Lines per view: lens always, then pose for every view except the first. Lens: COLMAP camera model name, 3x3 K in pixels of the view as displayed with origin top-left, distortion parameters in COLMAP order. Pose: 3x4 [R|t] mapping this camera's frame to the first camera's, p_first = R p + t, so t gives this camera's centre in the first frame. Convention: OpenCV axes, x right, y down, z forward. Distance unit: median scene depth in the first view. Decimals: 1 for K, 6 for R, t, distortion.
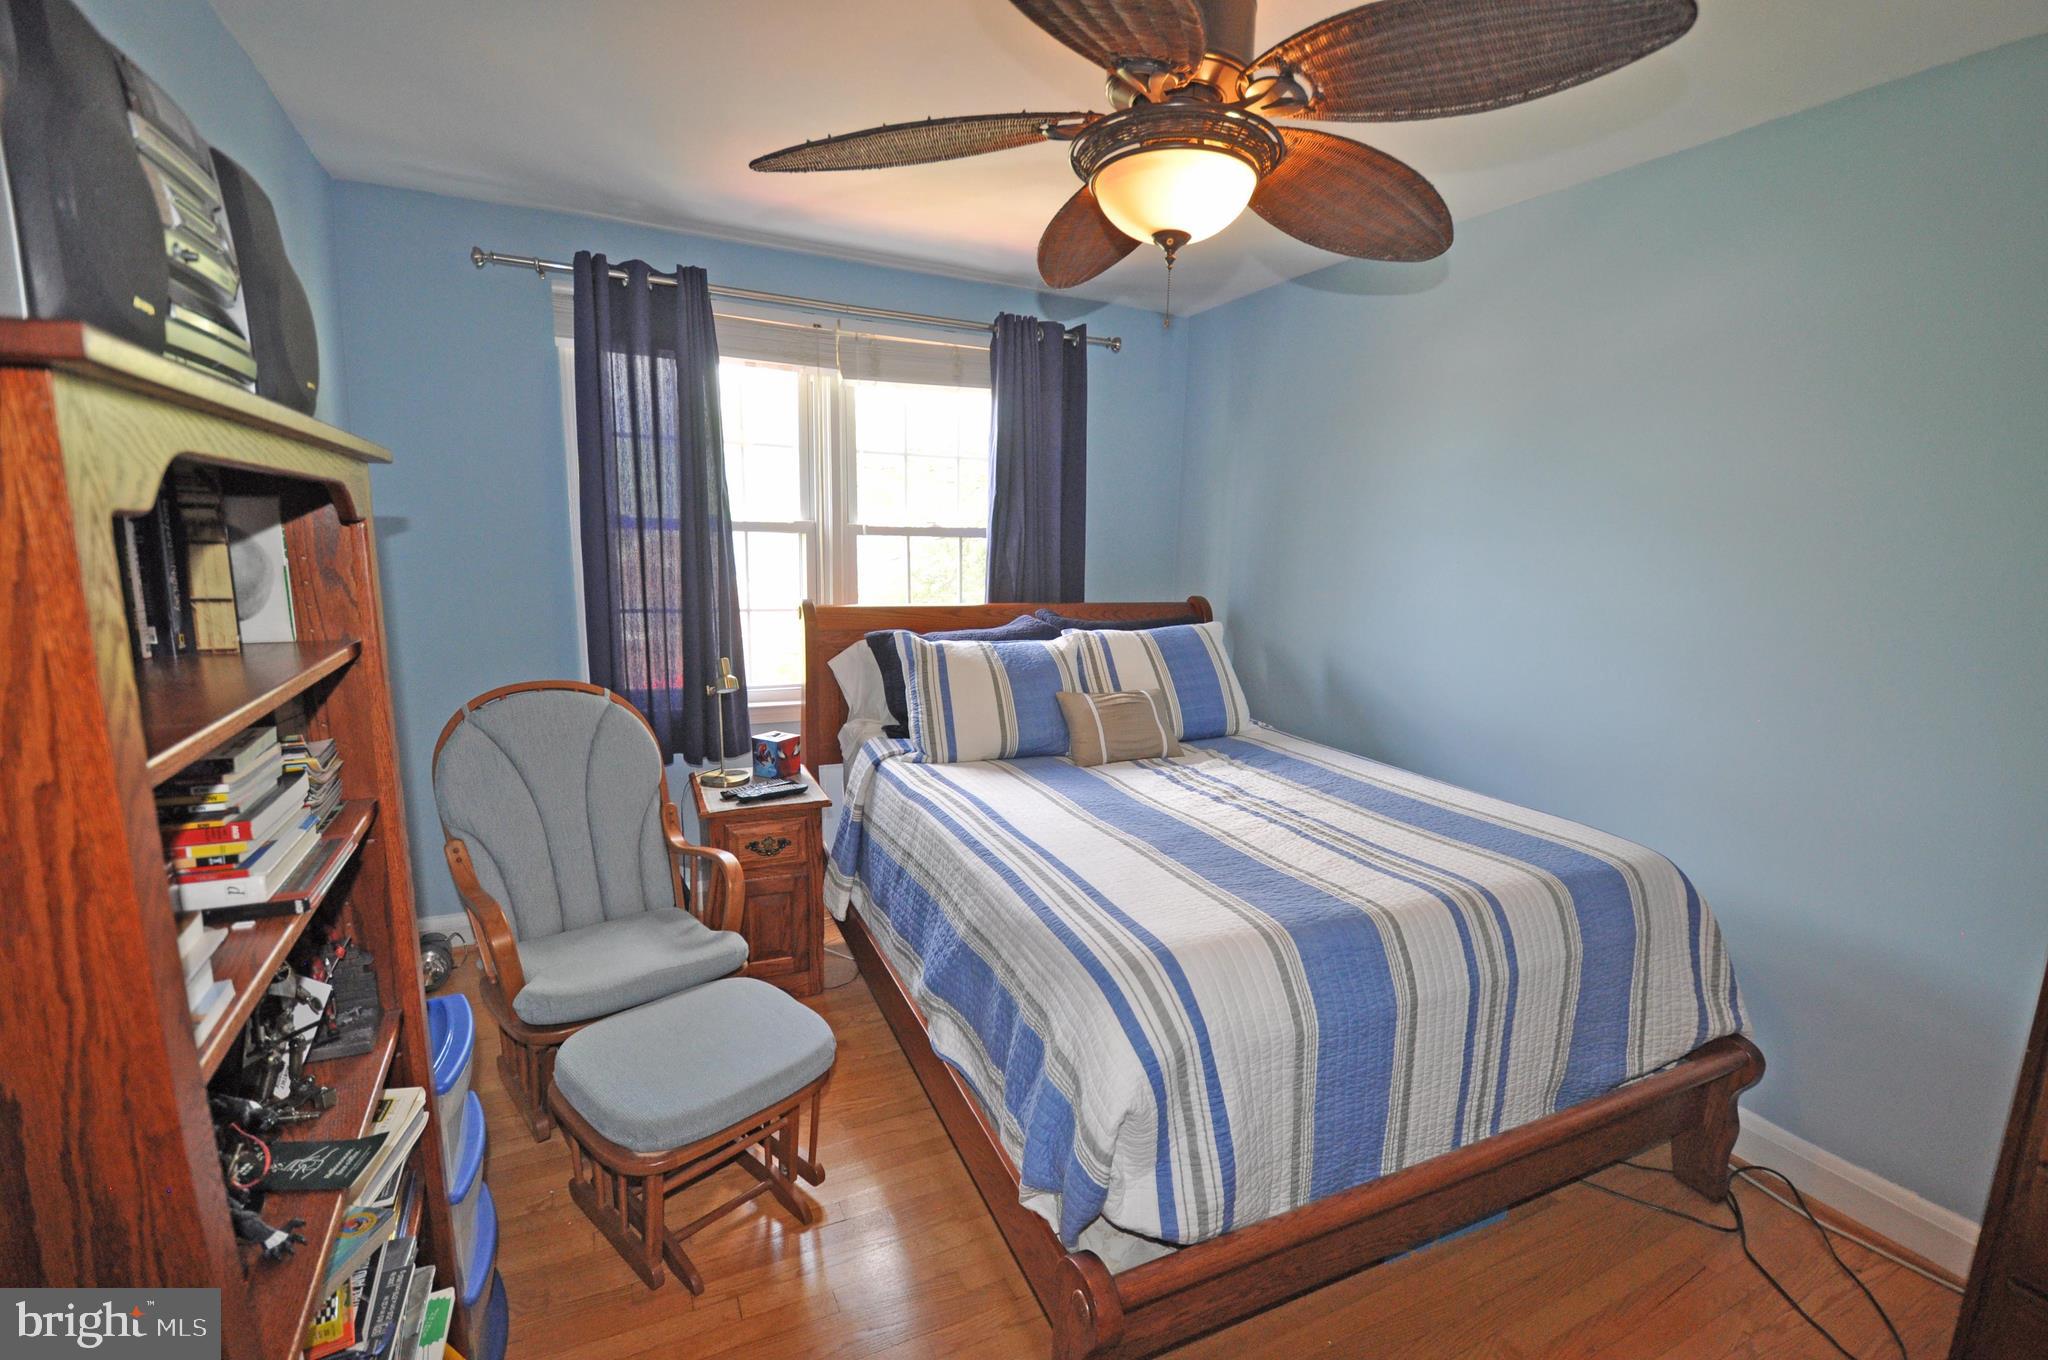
lens RADIAL K [[902.2, 0, 1031.7], [0, 902.2, 709.2], [0, 0, 1]] dist [0.022349, -0.029357]
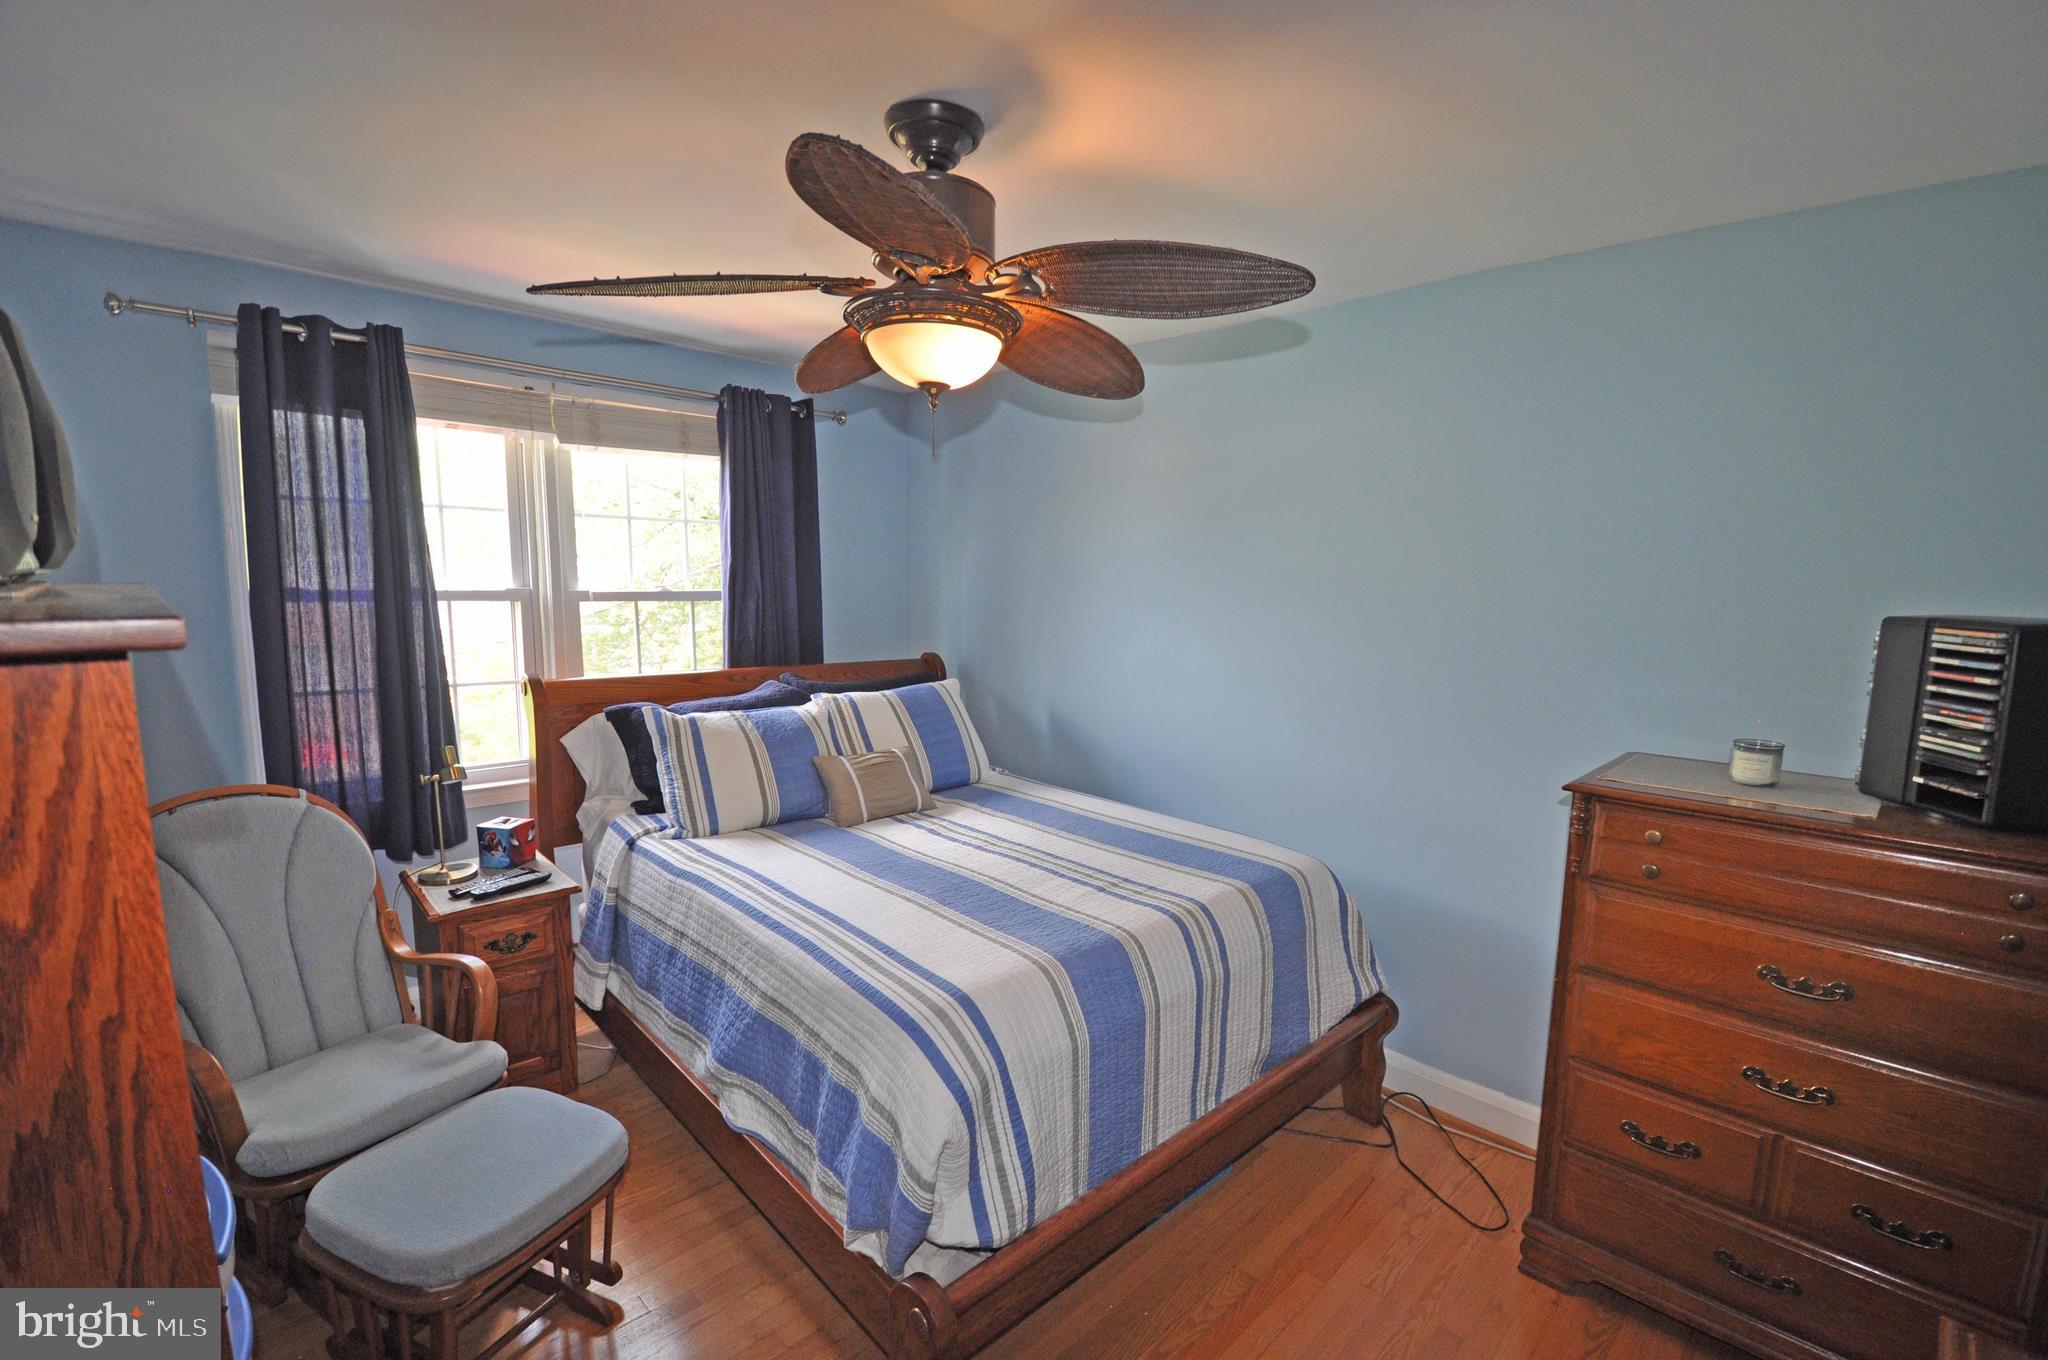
lens RADIAL K [[900.5, 0, 1032.1], [0, 900.5, 710.6], [0, 0, 1]] dist [0.023924, -0.027024]
pose [[0.947062, -0.050492, 0.317054, -0.064221], [0.060678, 0.997908, -0.022329, -0.035515], [-0.315263, 0.040386, 0.948145, -0.074329]]
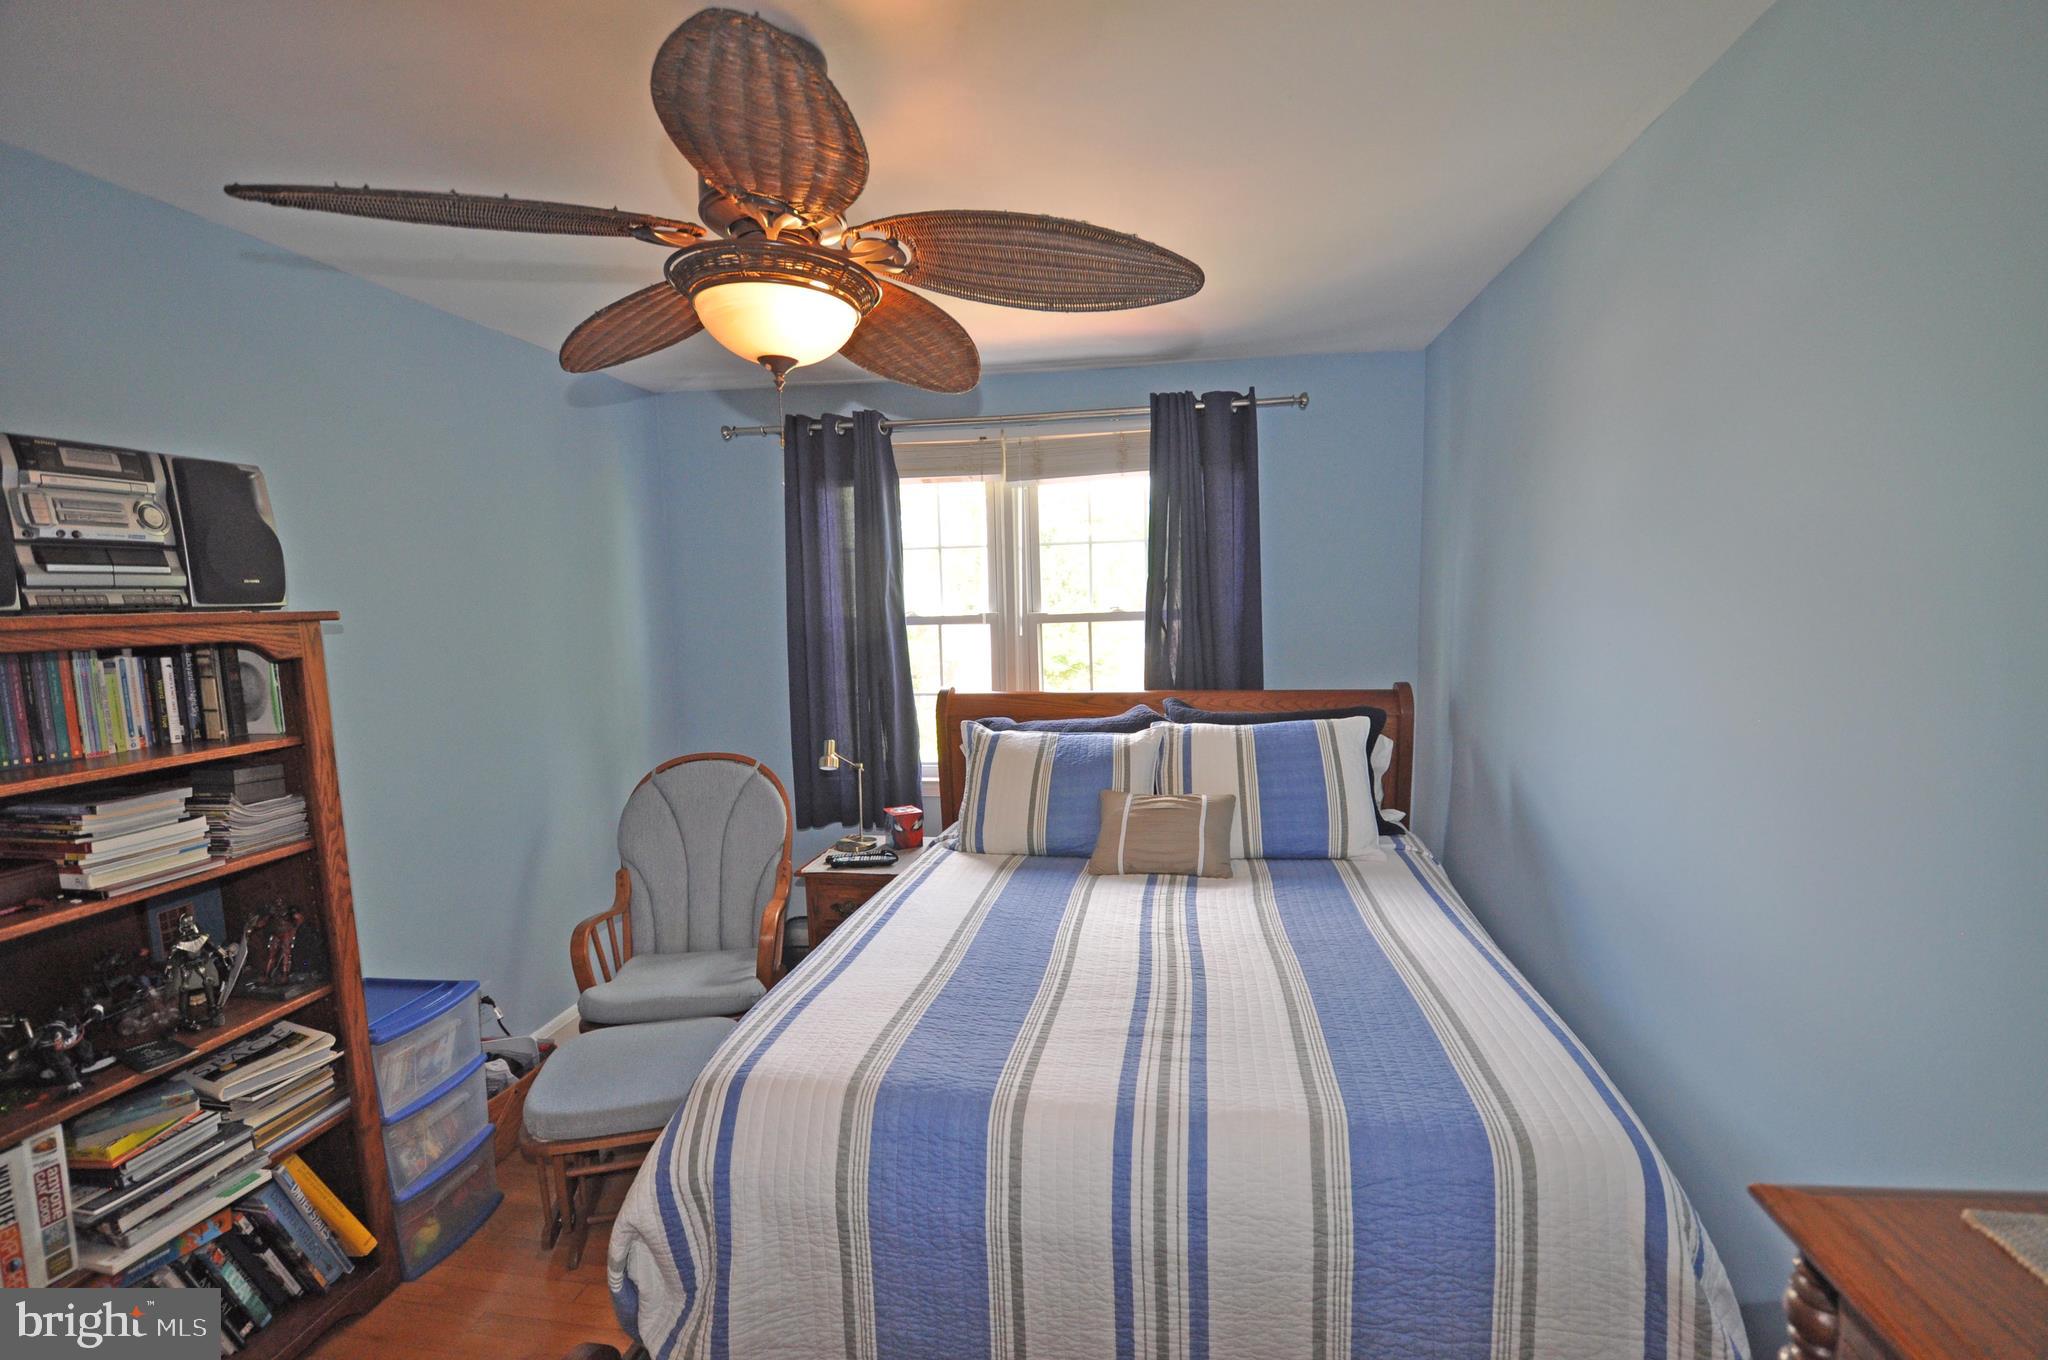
lens RADIAL K [[902.2, 0, 1031.7], [0, 902.2, 709.2], [0, 0, 1]] dist [0.022349, -0.029357]
pose [[0.816806, 0.022961, -0.576456, 0.535495], [-0.063503, 0.996714, -0.050280, -0.053995], [0.573407, 0.077676, 0.815580, 0.199099]]
